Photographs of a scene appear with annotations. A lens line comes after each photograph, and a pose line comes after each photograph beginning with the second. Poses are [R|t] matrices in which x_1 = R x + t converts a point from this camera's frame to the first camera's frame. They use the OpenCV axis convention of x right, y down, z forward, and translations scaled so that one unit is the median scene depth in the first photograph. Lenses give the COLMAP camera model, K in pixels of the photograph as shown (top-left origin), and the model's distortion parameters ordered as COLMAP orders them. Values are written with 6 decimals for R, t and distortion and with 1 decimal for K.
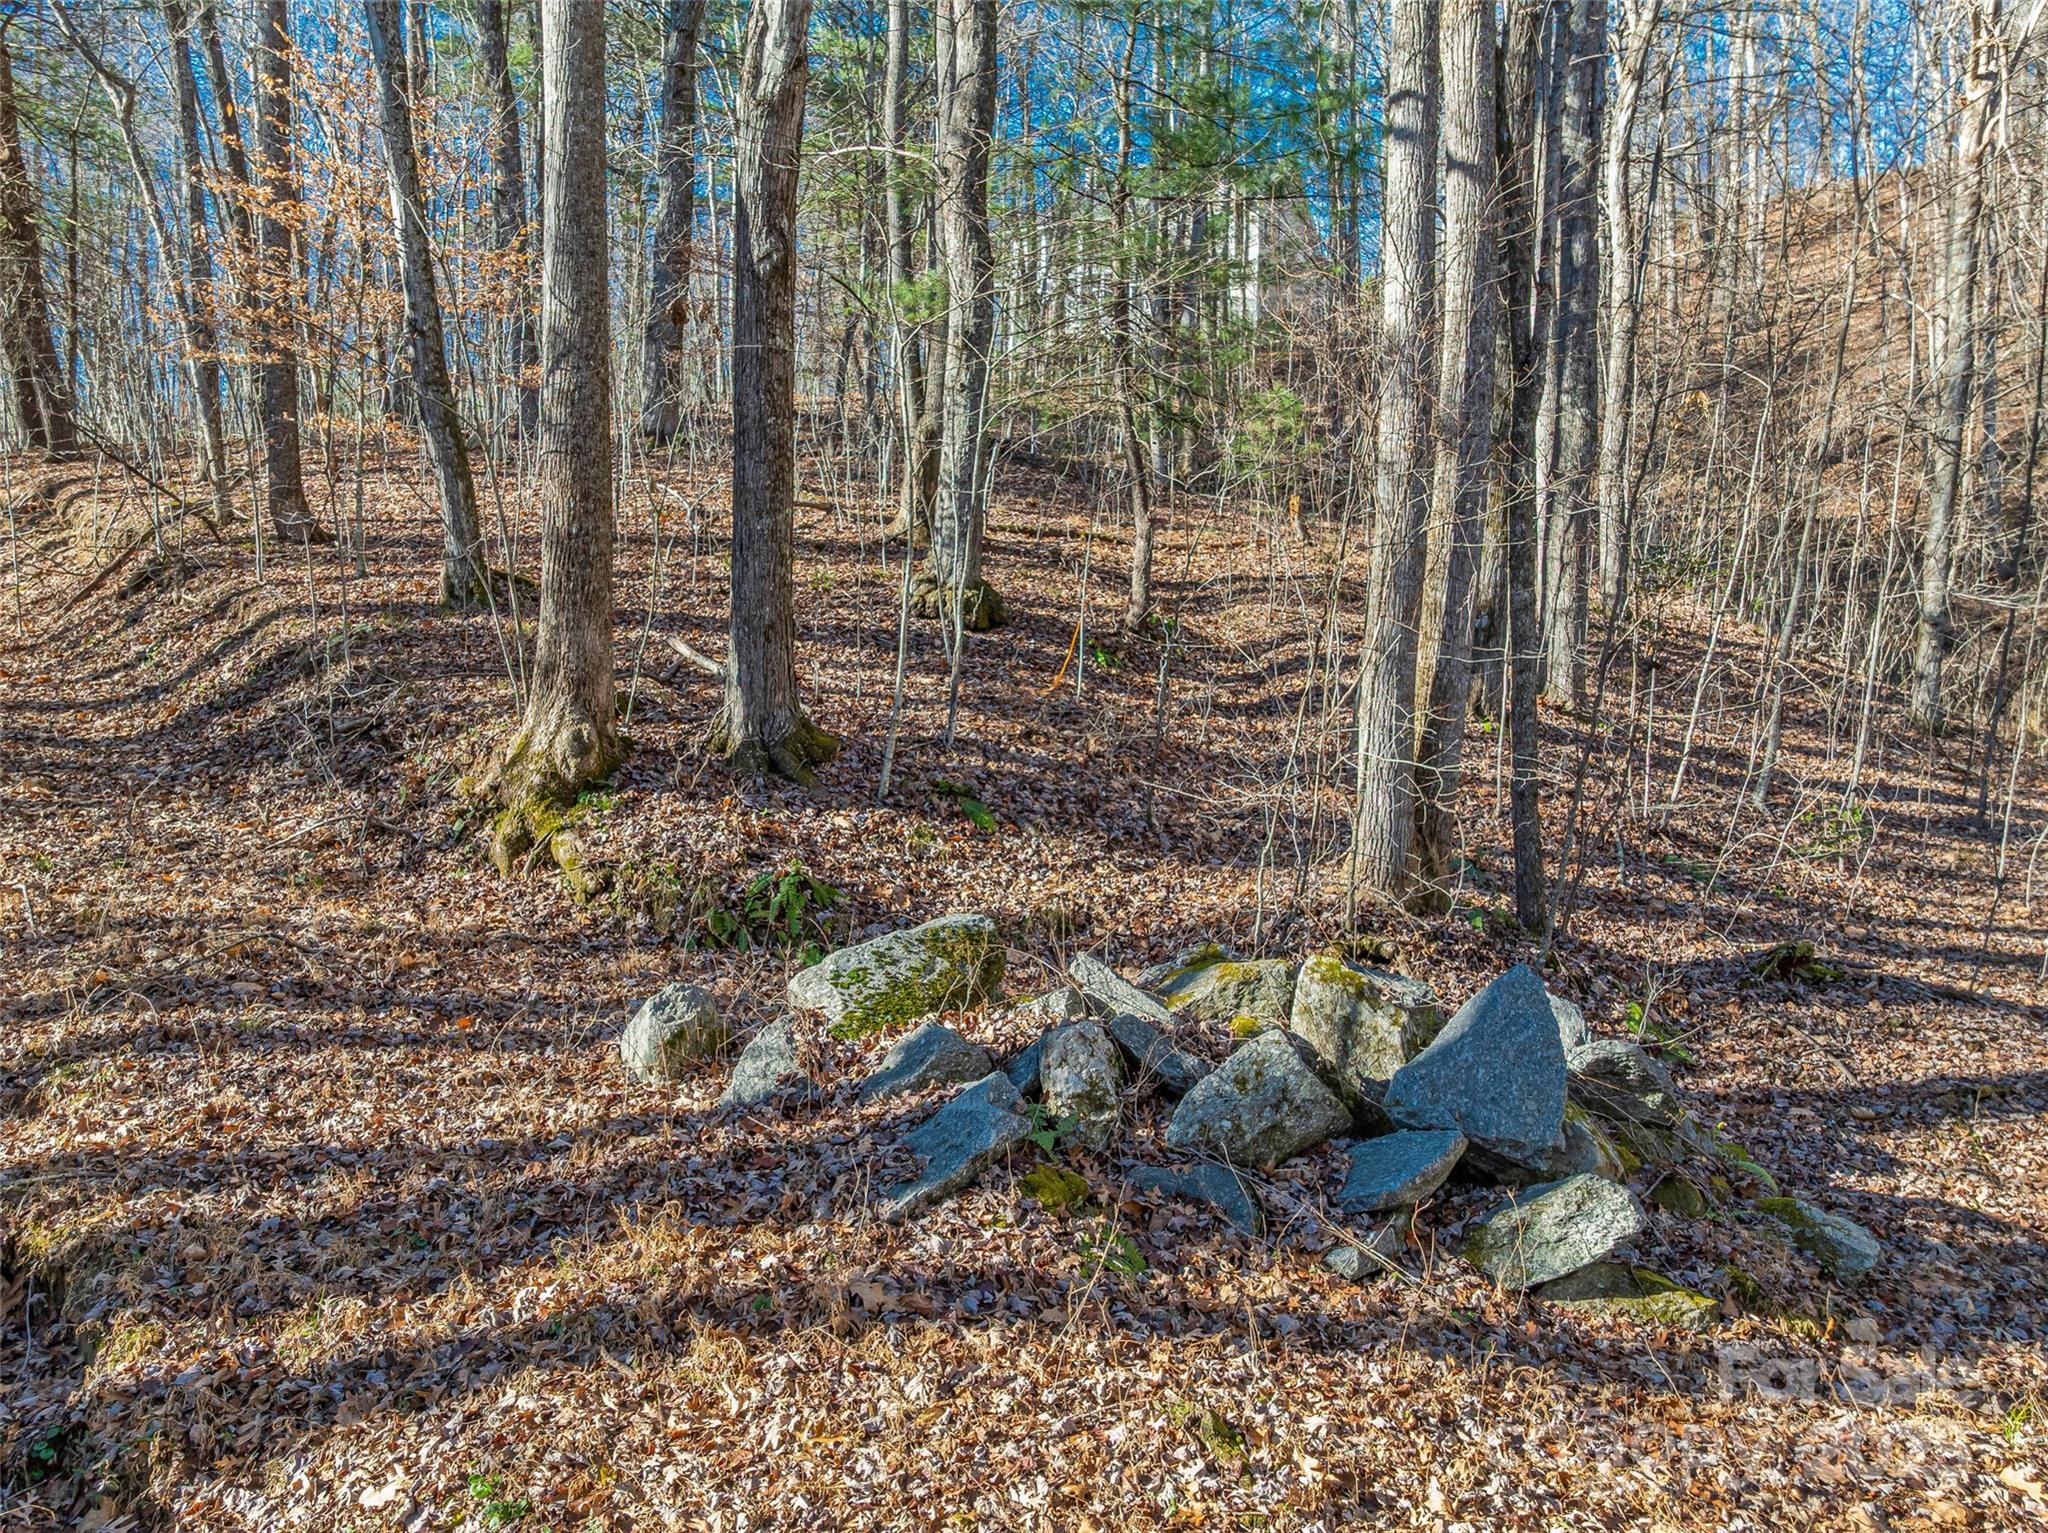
lens RADIAL K [[1450.3, 0, 1015.0], [0, 1450.3, 767.6], [0, 0, 1]] dist [-0.052731, 0.022515]
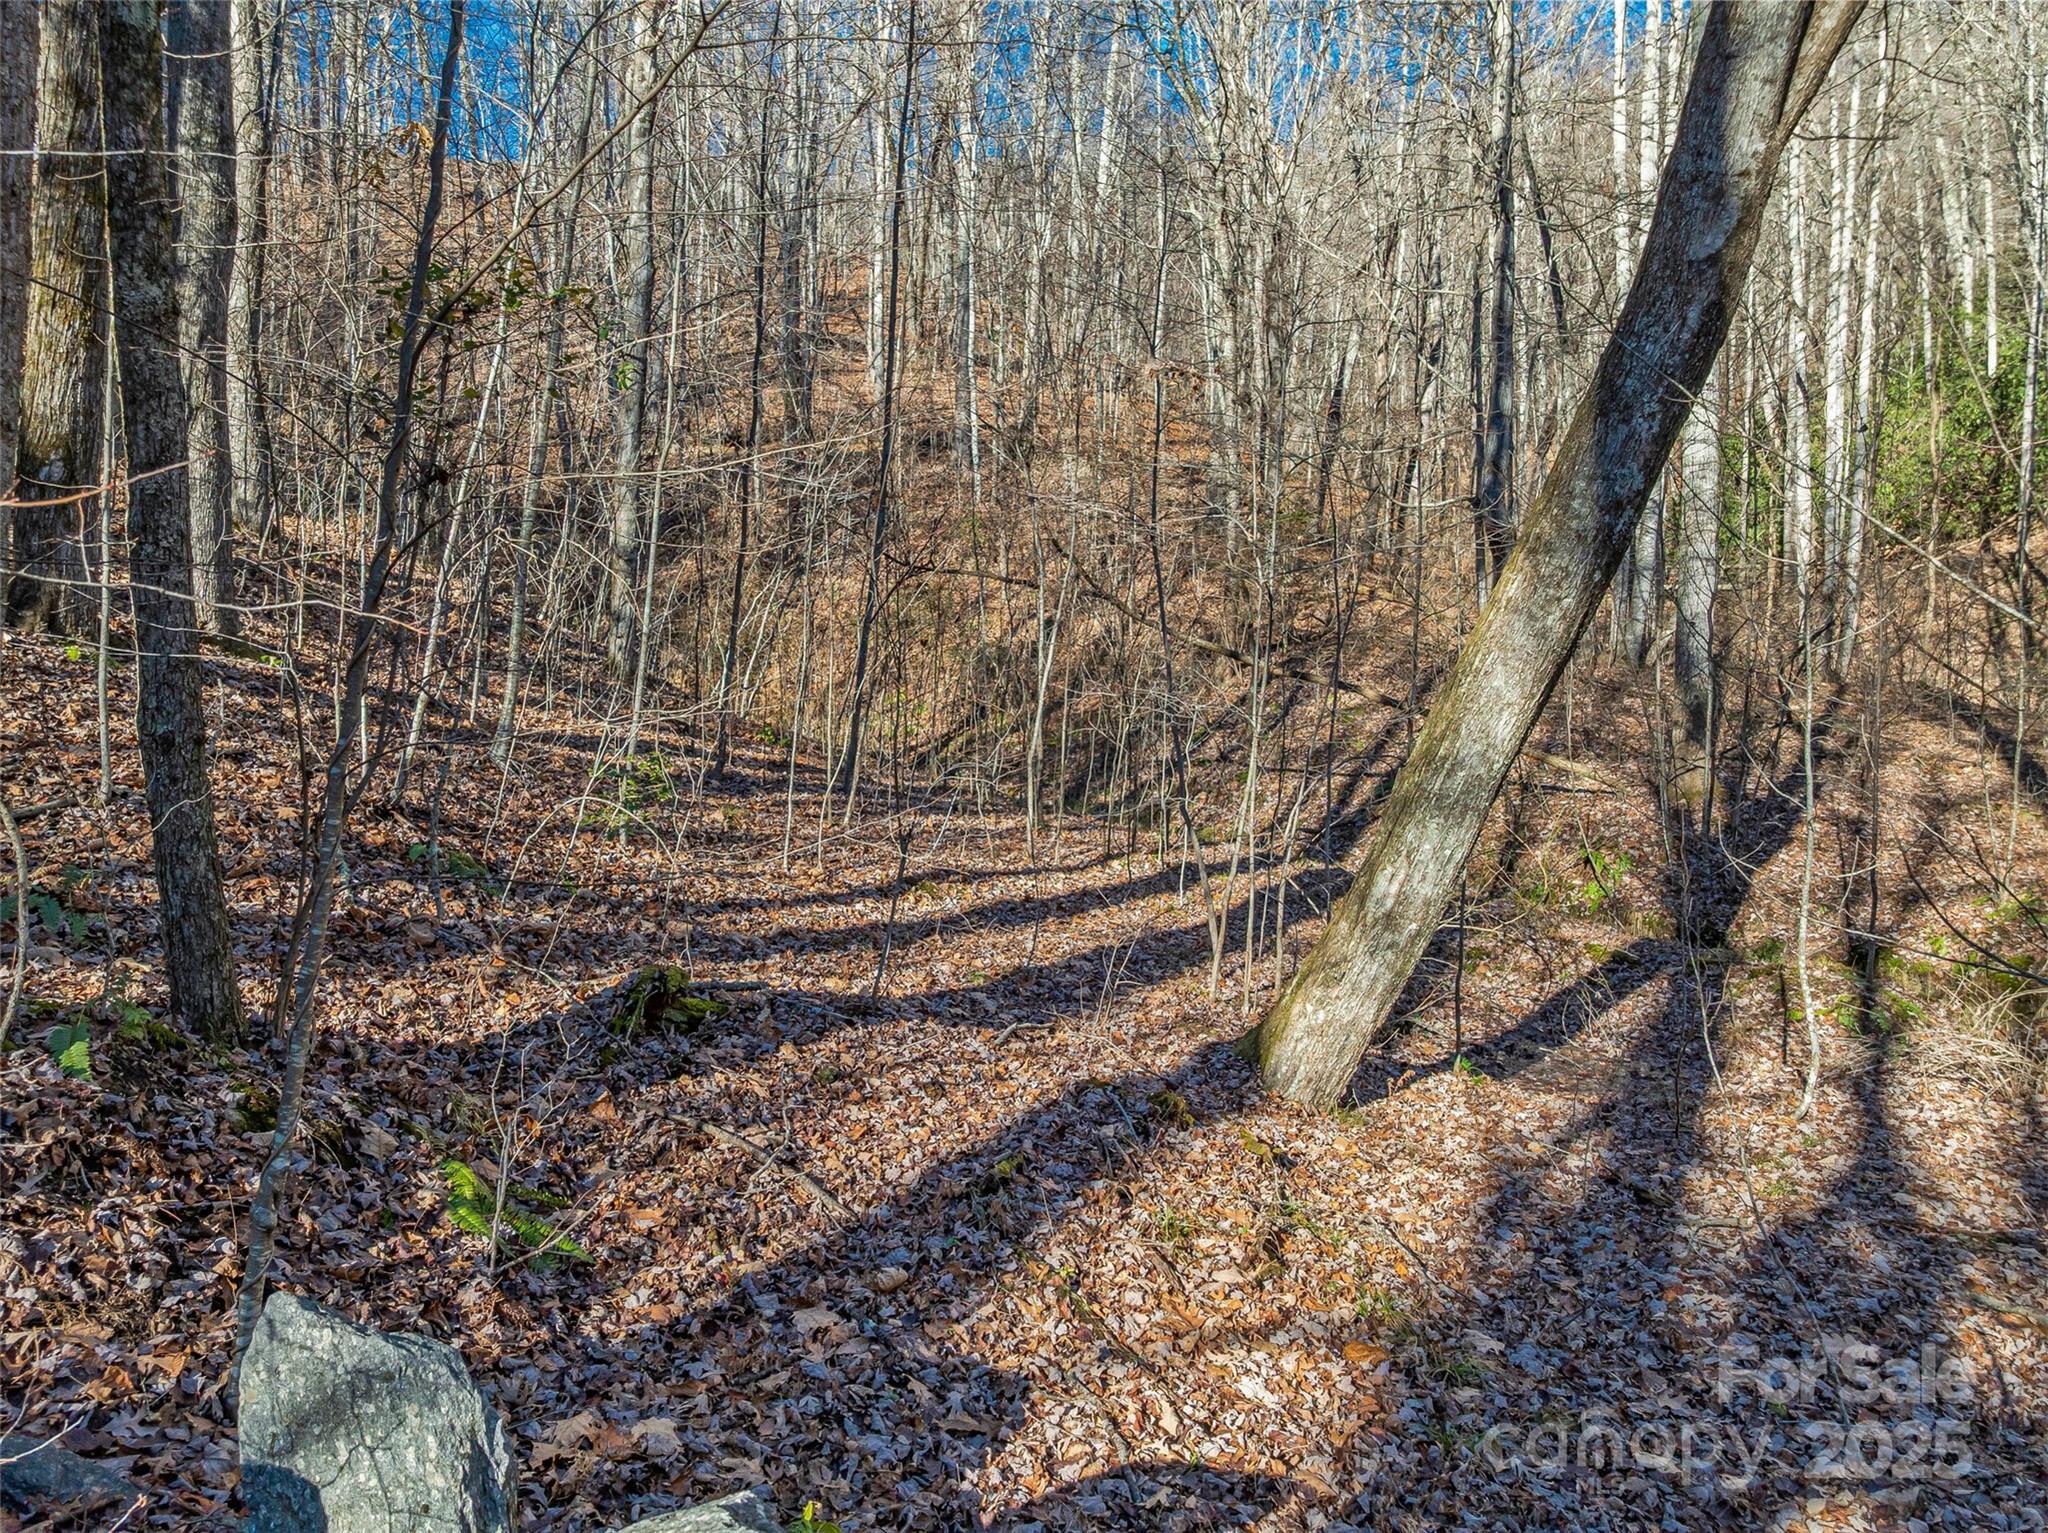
lens RADIAL K [[1450.3, 0, 1008.2], [0, 1450.3, 770.3], [0, 0, 1]] dist [-0.052731, 0.022515]
pose [[0.624492, -0.053804, 0.779176, 0.132665], [0.045077, 0.998444, 0.032816, 0.019763], [-0.779729, 0.014629, 0.625946, 0.407007]]
